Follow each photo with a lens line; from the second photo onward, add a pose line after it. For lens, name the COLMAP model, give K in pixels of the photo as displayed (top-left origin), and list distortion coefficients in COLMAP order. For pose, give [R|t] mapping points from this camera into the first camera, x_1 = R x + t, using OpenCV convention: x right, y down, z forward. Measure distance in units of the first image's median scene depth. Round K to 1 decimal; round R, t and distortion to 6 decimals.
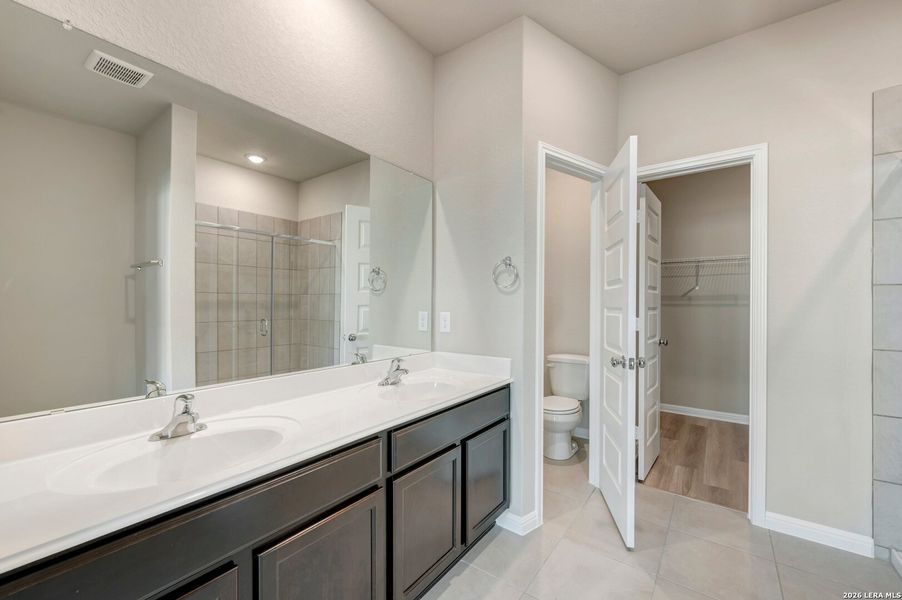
lens RADIAL K [[367.4, 0, 453.0], [0, 367.4, 307.8], [0, 0, 1]] dist [0.009713, 0.000472]
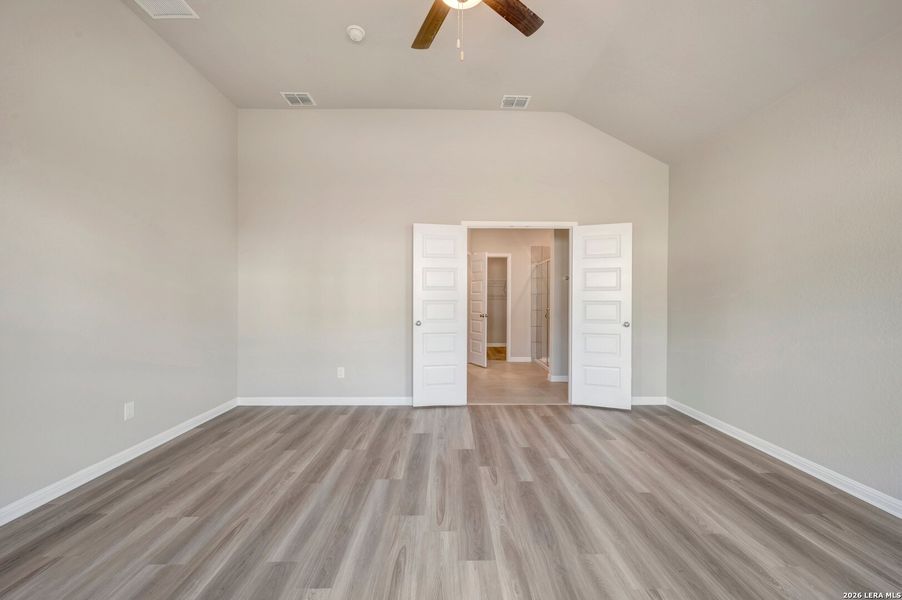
lens RADIAL K [[359.0, 0, 446.6], [0, 359.0, 300.1], [0, 0, 1]] dist [0.015579, 0.000024]
pose [[0.824763, -0.000903, 0.565478, -1.669958], [-0.003450, 0.999972, 0.006628, -0.023206], [-0.565468, -0.007418, 0.824737, -1.543759]]
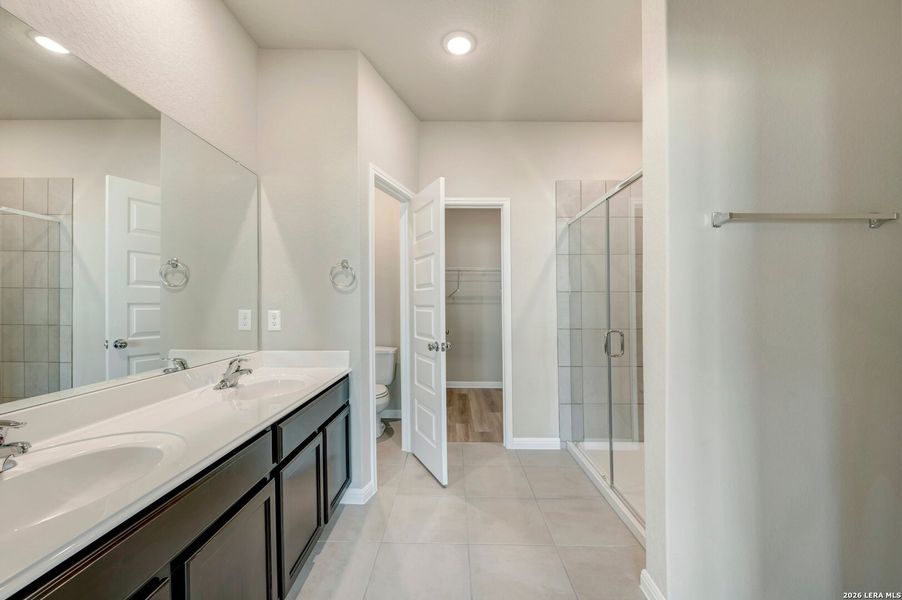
lens RADIAL K [[359.0, 0, 446.6], [0, 359.0, 300.1], [0, 0, 1]] dist [0.015579, 0.000024]
pose [[0.822514, 0.006501, 0.568707, -0.222507], [0.003441, 0.999859, -0.016407, 0.002498], [-0.568734, 0.015452, 0.822376, -0.072094]]
